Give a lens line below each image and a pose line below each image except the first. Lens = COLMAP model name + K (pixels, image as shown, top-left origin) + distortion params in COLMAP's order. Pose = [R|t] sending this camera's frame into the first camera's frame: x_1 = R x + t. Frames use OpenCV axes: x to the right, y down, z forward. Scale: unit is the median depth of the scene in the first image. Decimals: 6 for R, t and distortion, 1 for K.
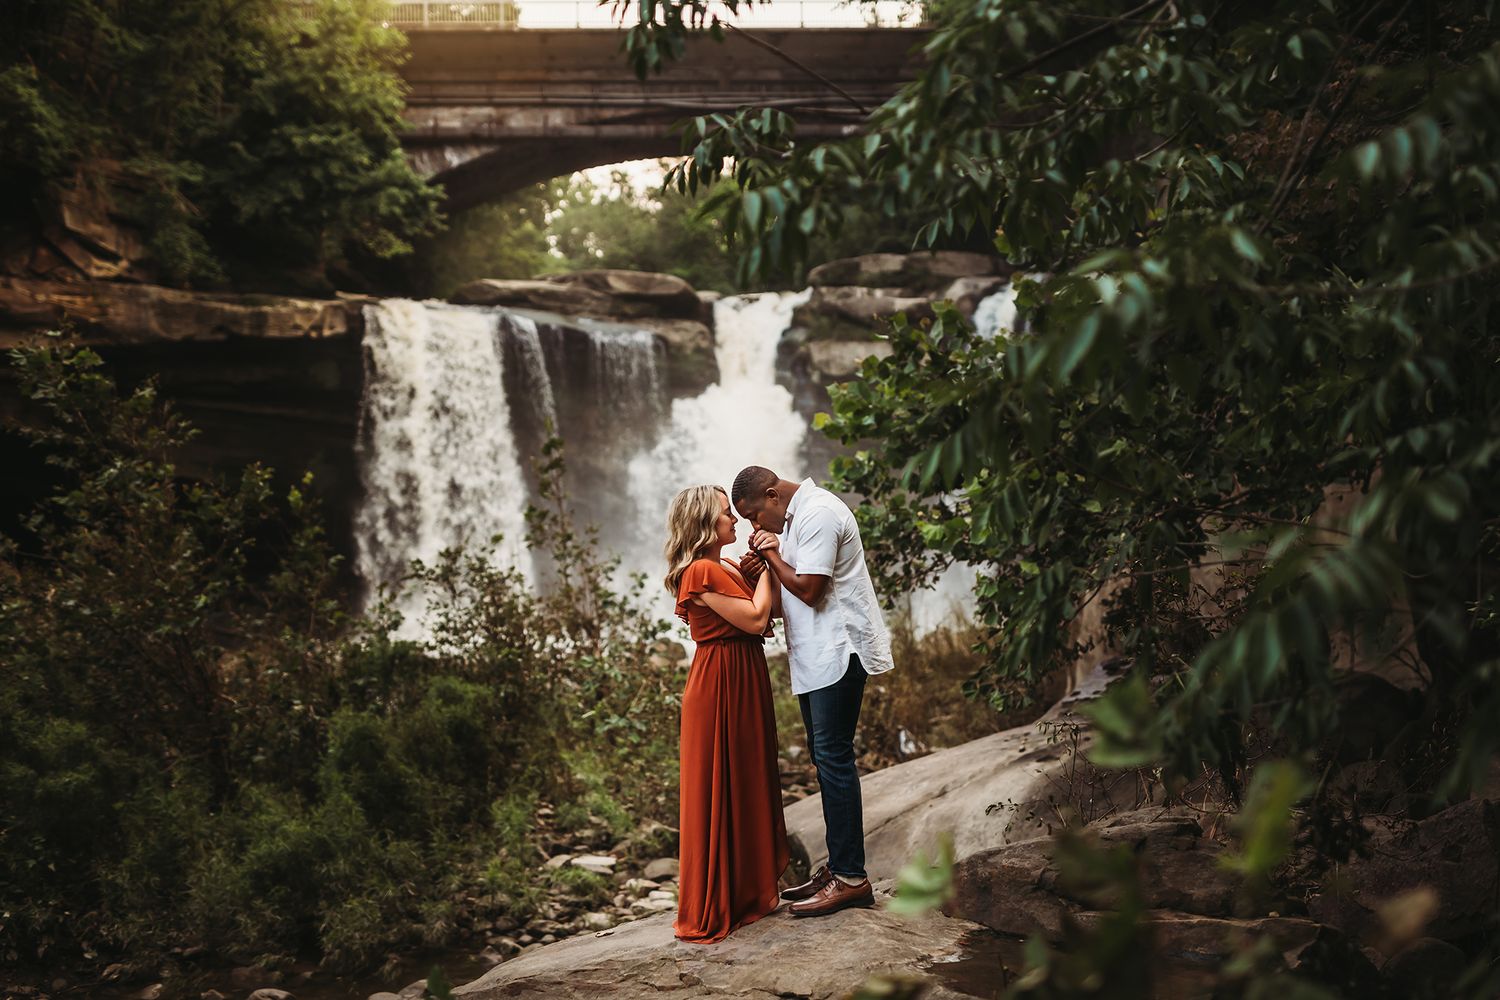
lens RADIAL K [[2067.1, 0, 750.0], [0, 2067.1, 500.0], [0, 0, 1]] dist [-0.006183, 0.056558]
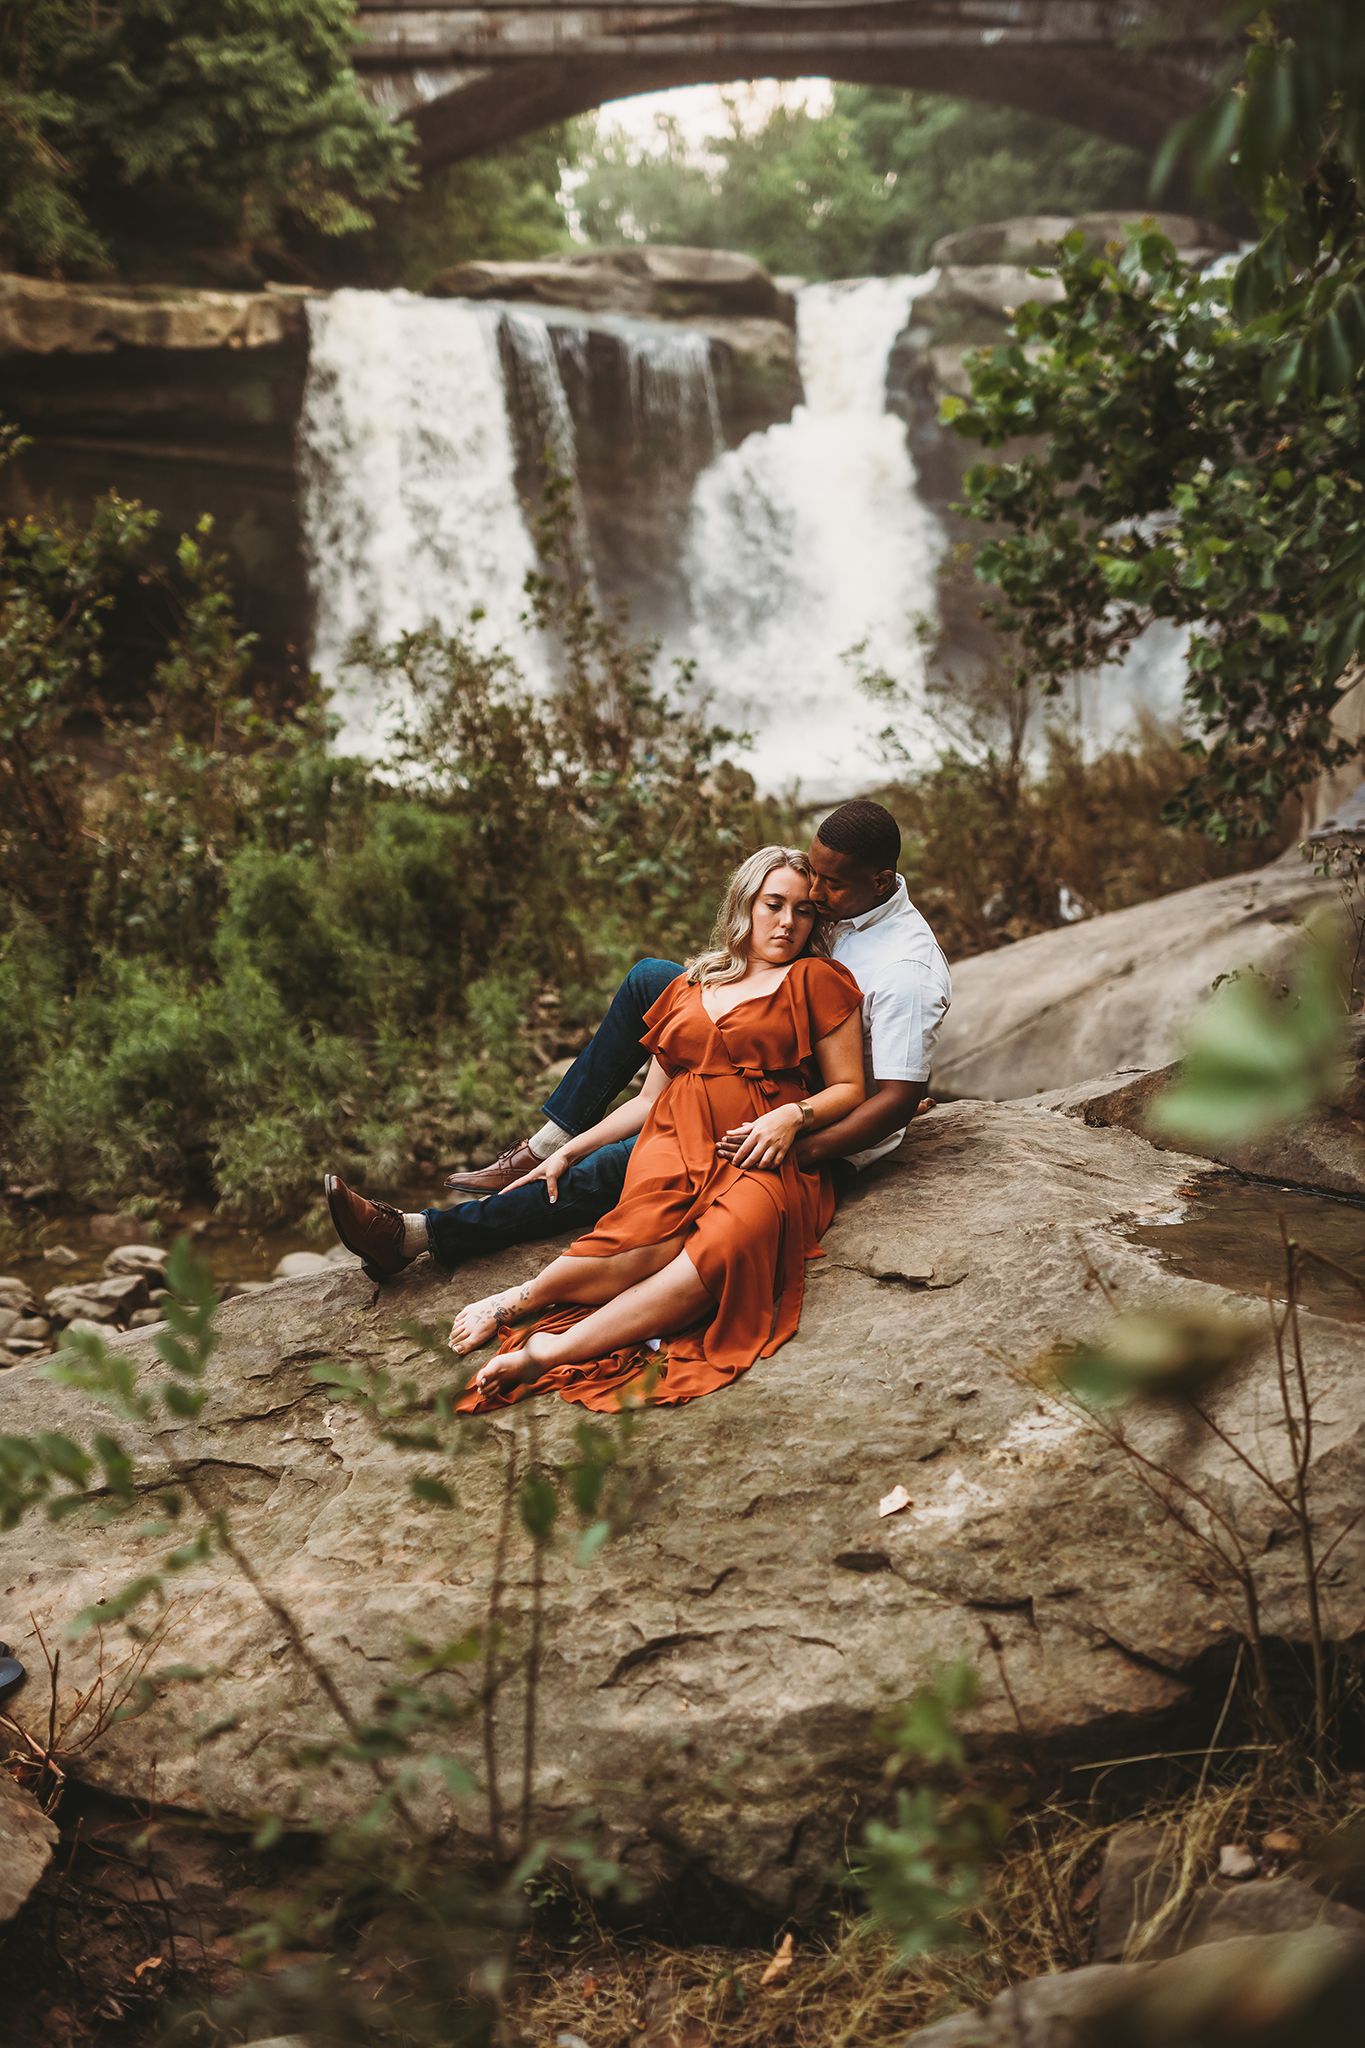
lens RADIAL K [[2822.3, 0, 682.5], [0, 2822.3, 1024.0], [0, 0, 1]] dist [-0.006183, 0.056558]
pose [[0.998297, 0.004085, -0.058196, 0.001673], [0.004942, 0.988038, 0.154128, 0.013819], [0.058130, -0.154153, 0.986335, 0.067693]]
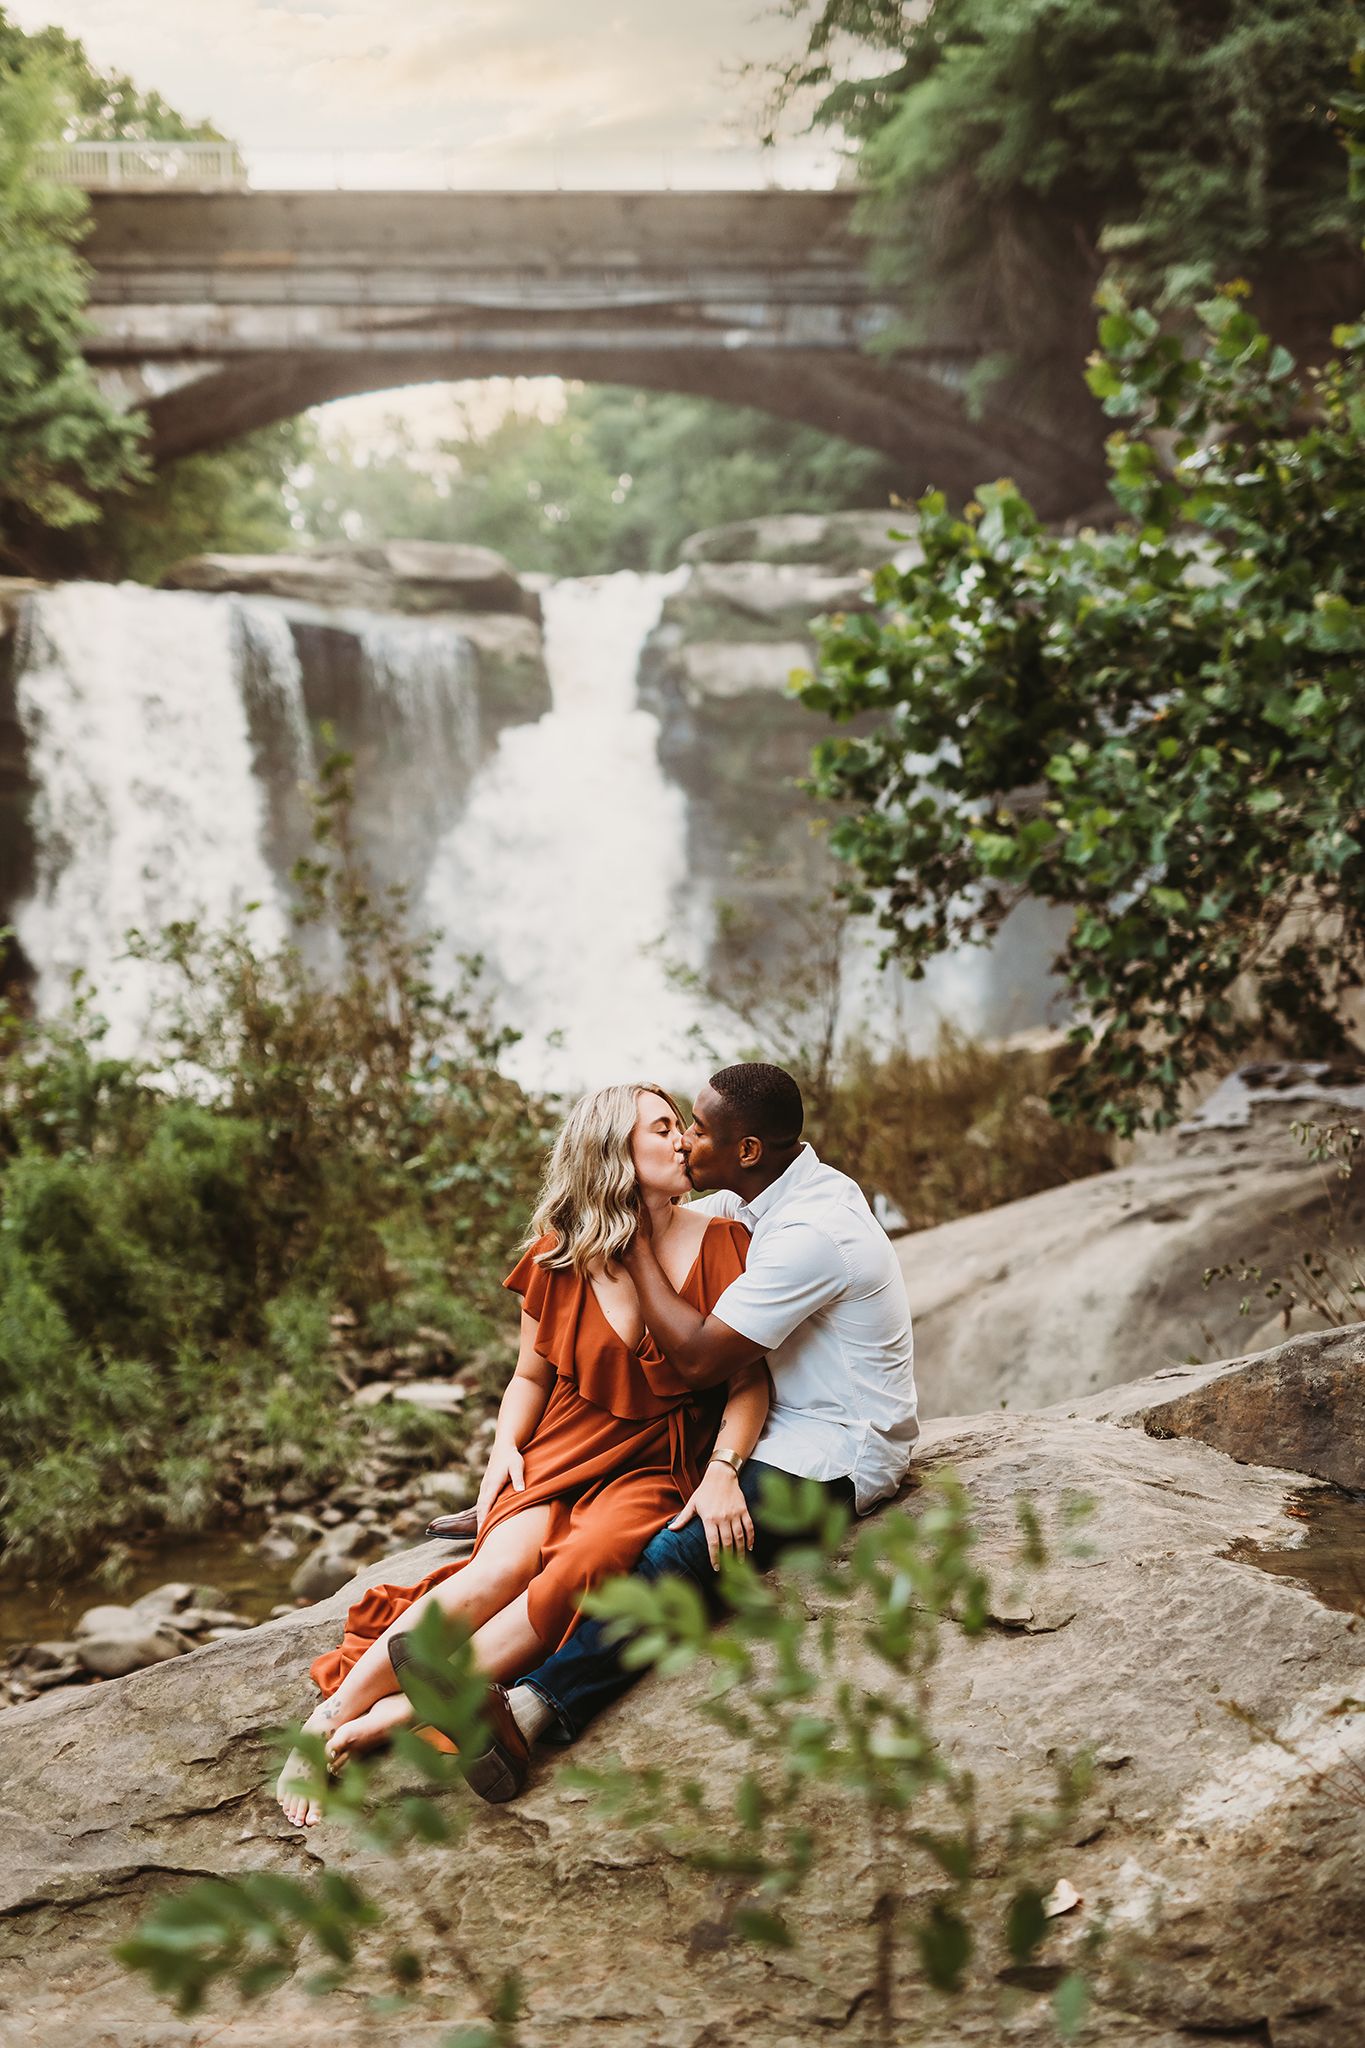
lens RADIAL K [[2959.6, 0, 682.5], [0, 2959.6, 1024.0], [0, 0, 1]] dist [-0.013577, 0.067291]
pose [[0.999461, -0.008008, 0.031844, -0.024699], [0.006546, 0.998931, 0.045755, 0.020175], [-0.032176, -0.045521, 0.998445, 0.095508]]
